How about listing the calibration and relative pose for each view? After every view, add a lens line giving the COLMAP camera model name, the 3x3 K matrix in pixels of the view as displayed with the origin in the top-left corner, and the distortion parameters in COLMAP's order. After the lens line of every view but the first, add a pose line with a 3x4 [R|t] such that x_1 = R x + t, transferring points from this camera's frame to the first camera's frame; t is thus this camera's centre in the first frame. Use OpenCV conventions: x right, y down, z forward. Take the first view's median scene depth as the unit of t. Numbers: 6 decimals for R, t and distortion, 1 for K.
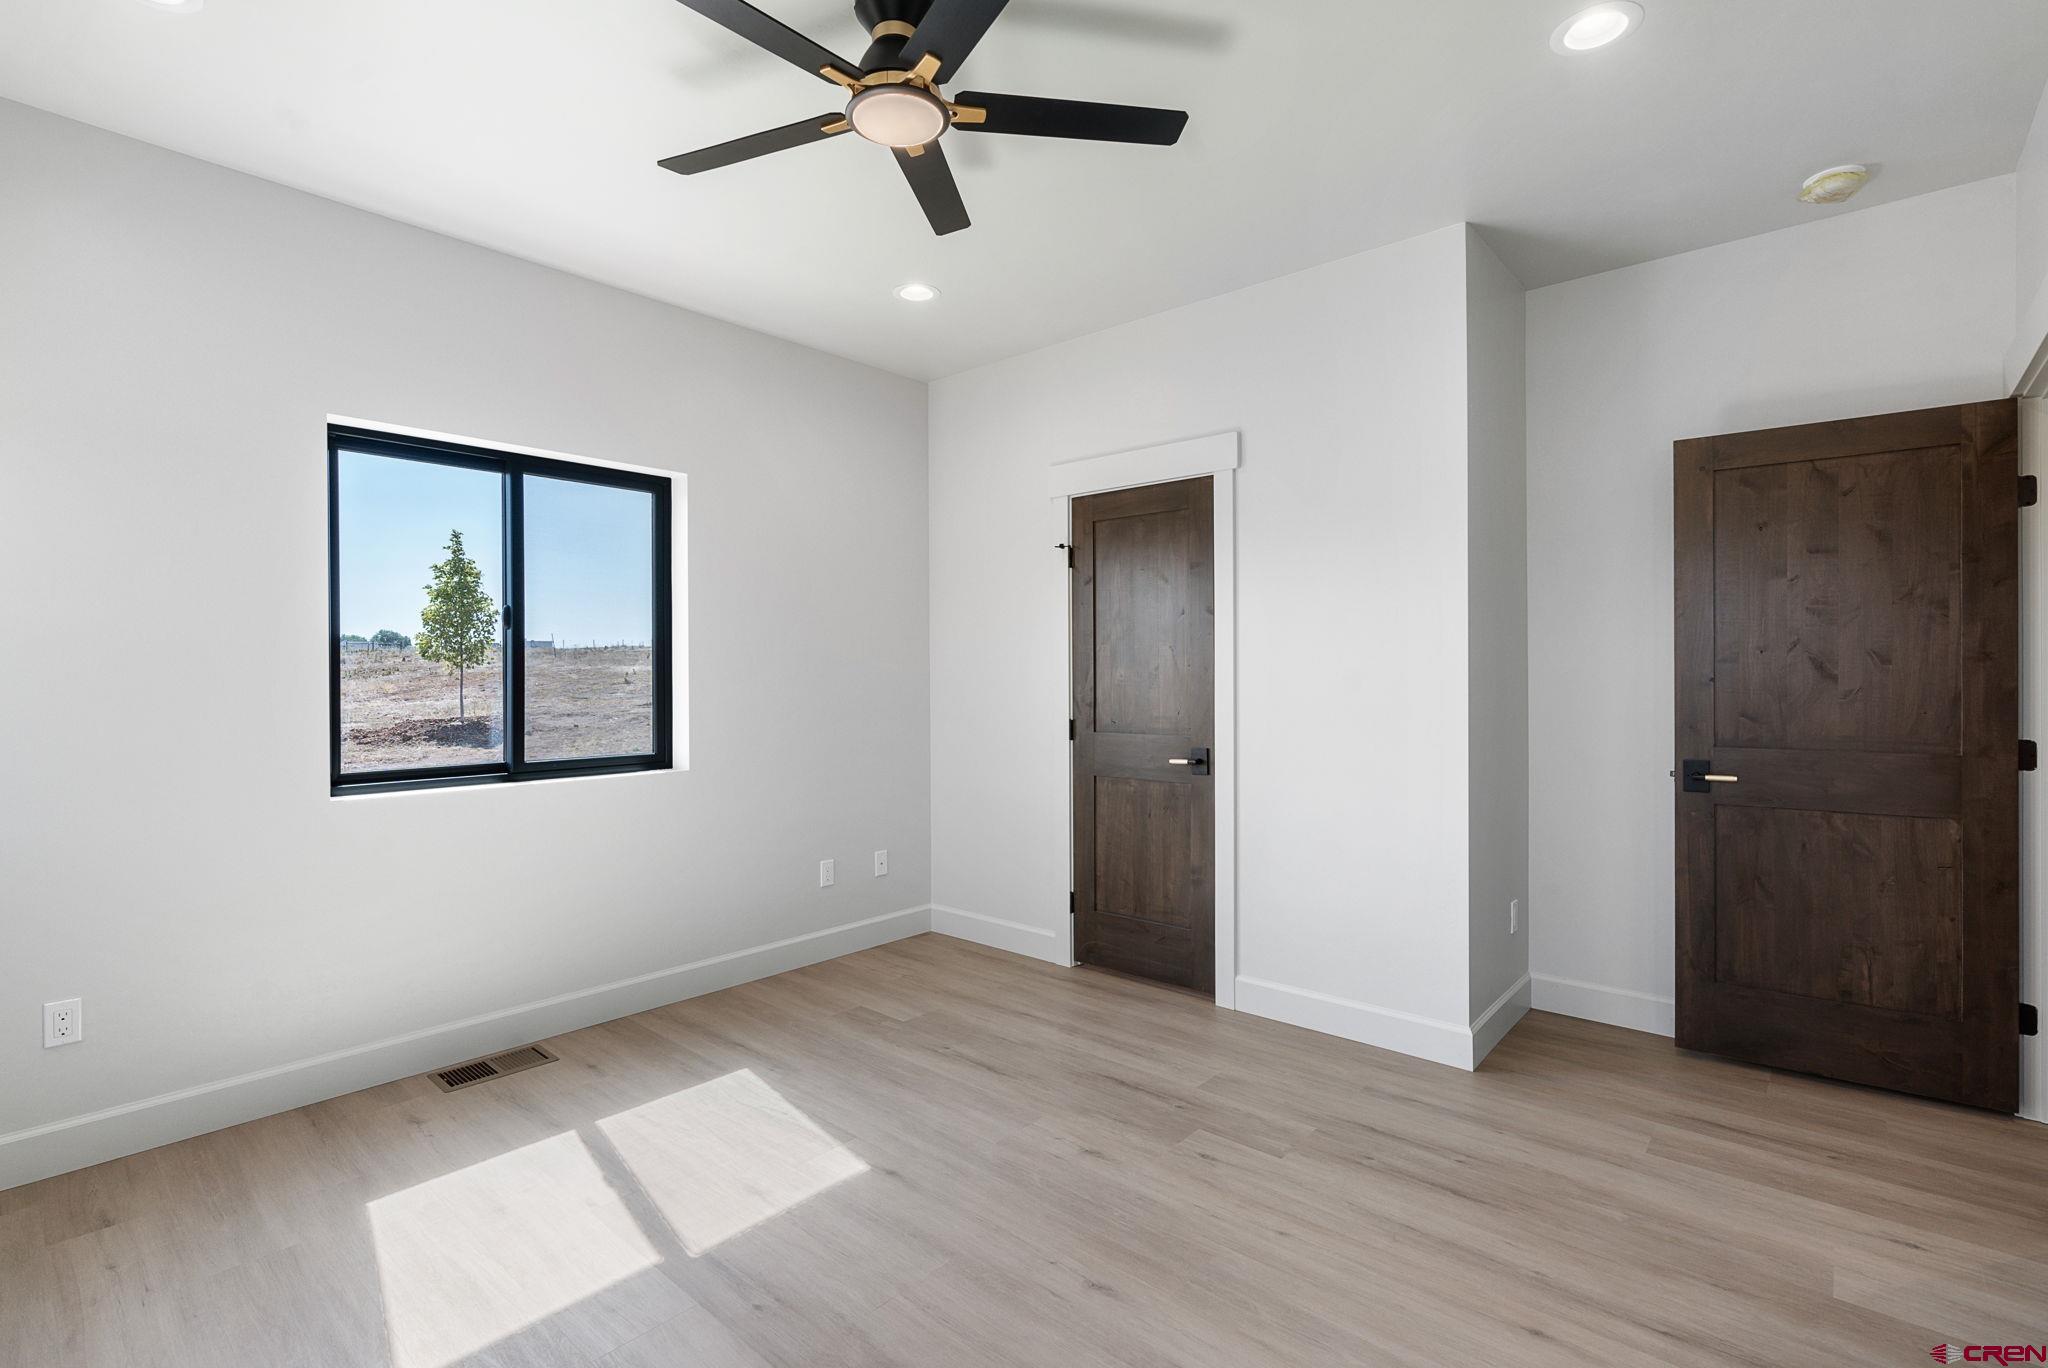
lens RADIAL K [[951.7, 0, 1026.2], [0, 951.7, 694.7], [0, 0, 1]] dist [-0.000366, -0.000018]
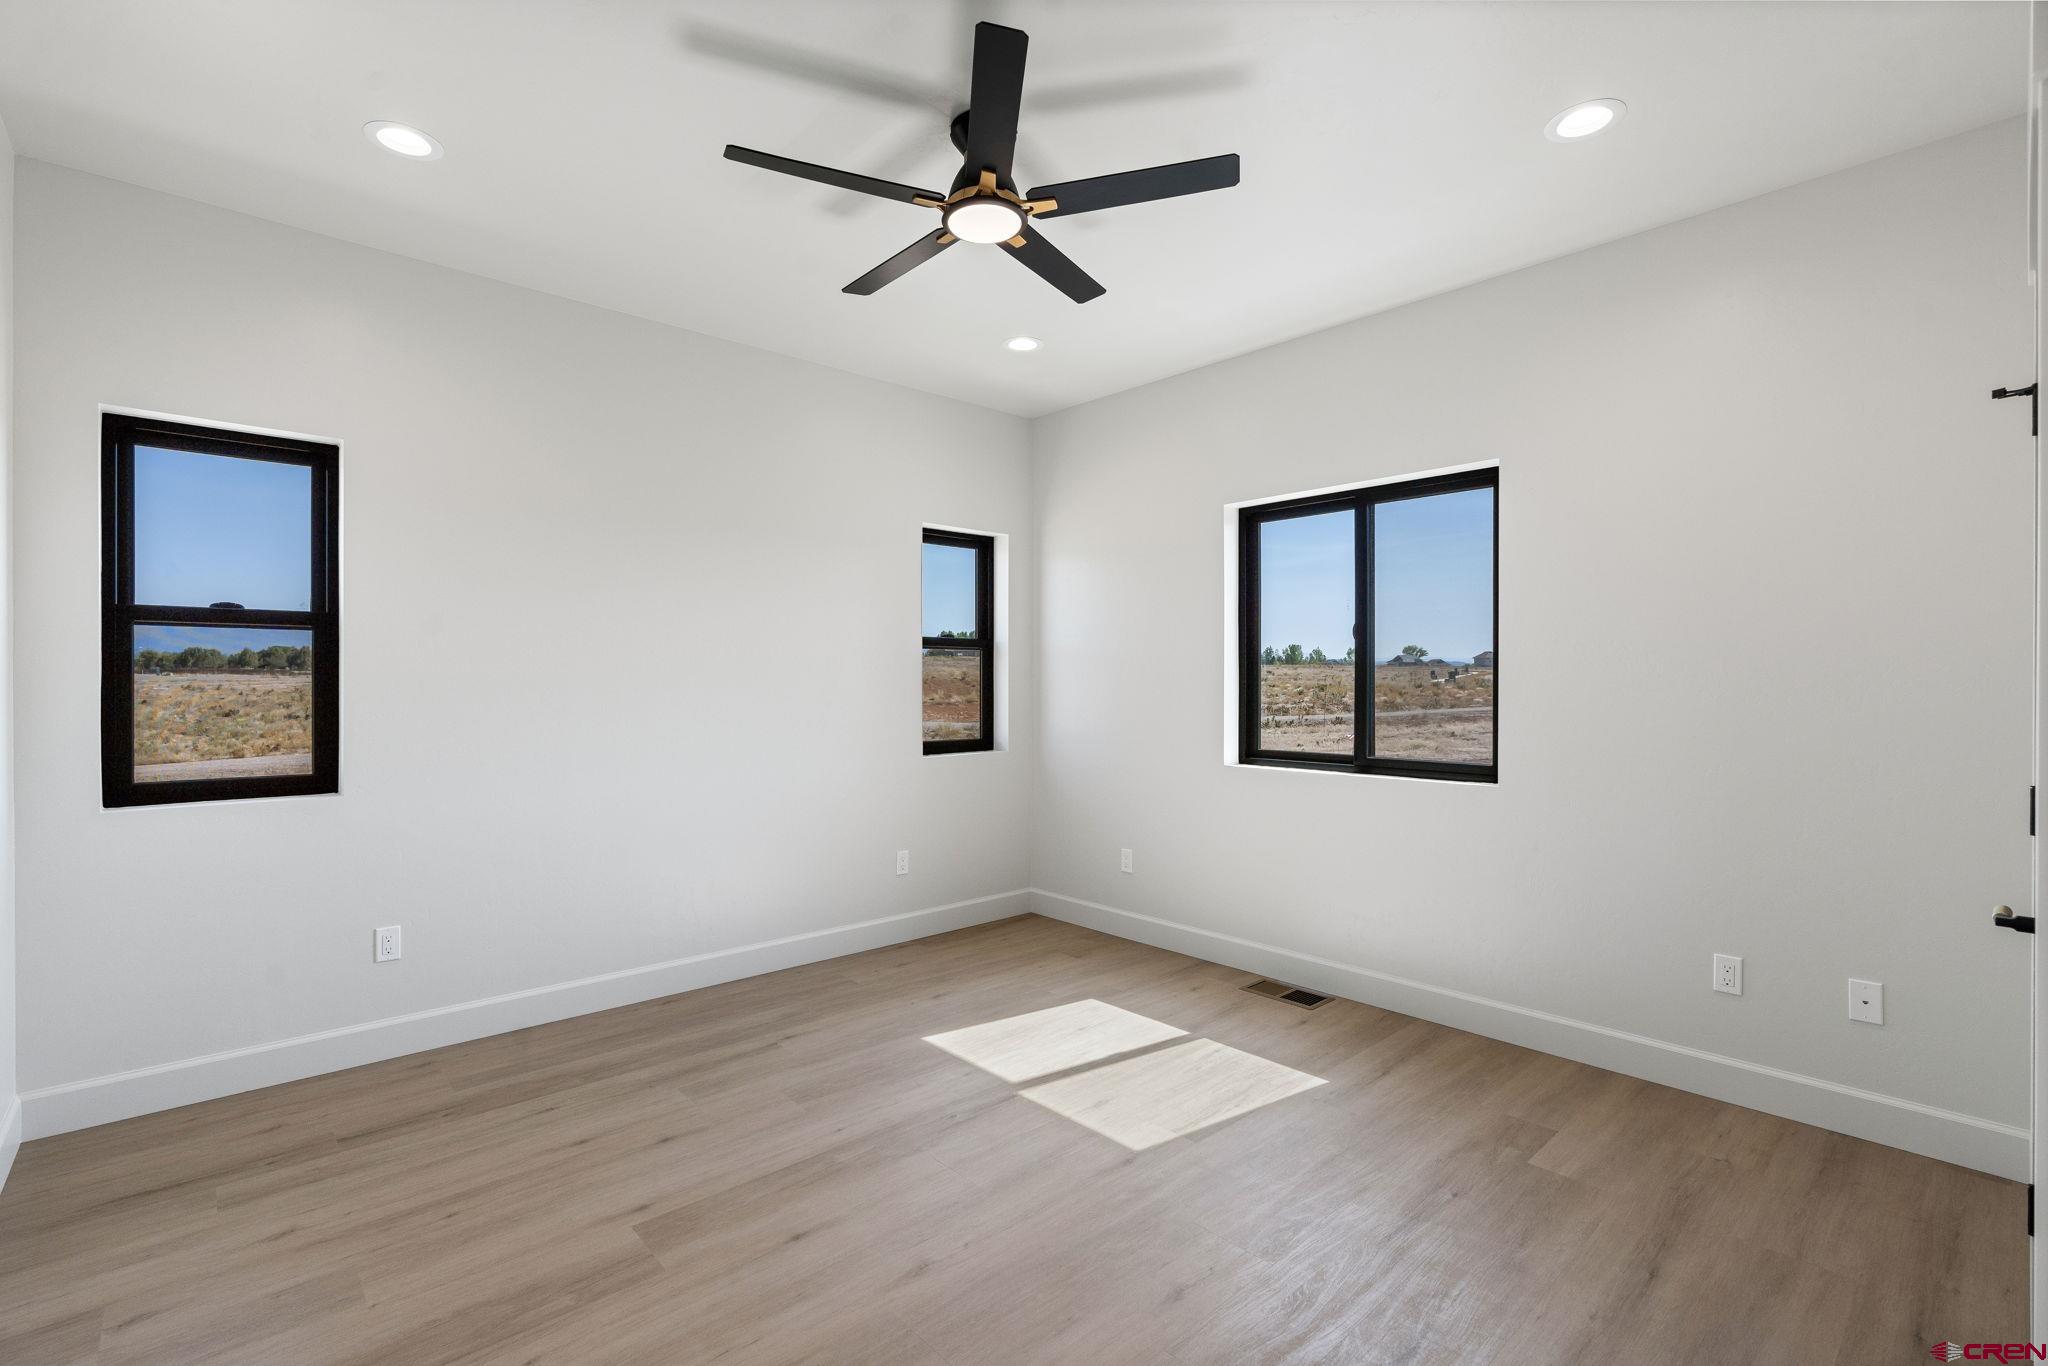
lens RADIAL K [[924.1, 0, 1014.7], [0, 924.1, 689.6], [0, 0, 1]] dist [-0.000916, 0.000302]
pose [[-0.113272, 0.013620, -0.993471, 0.633839], [-0.019971, 0.999673, 0.015982, -0.019781], [0.993363, 0.021651, -0.112963, 0.716370]]
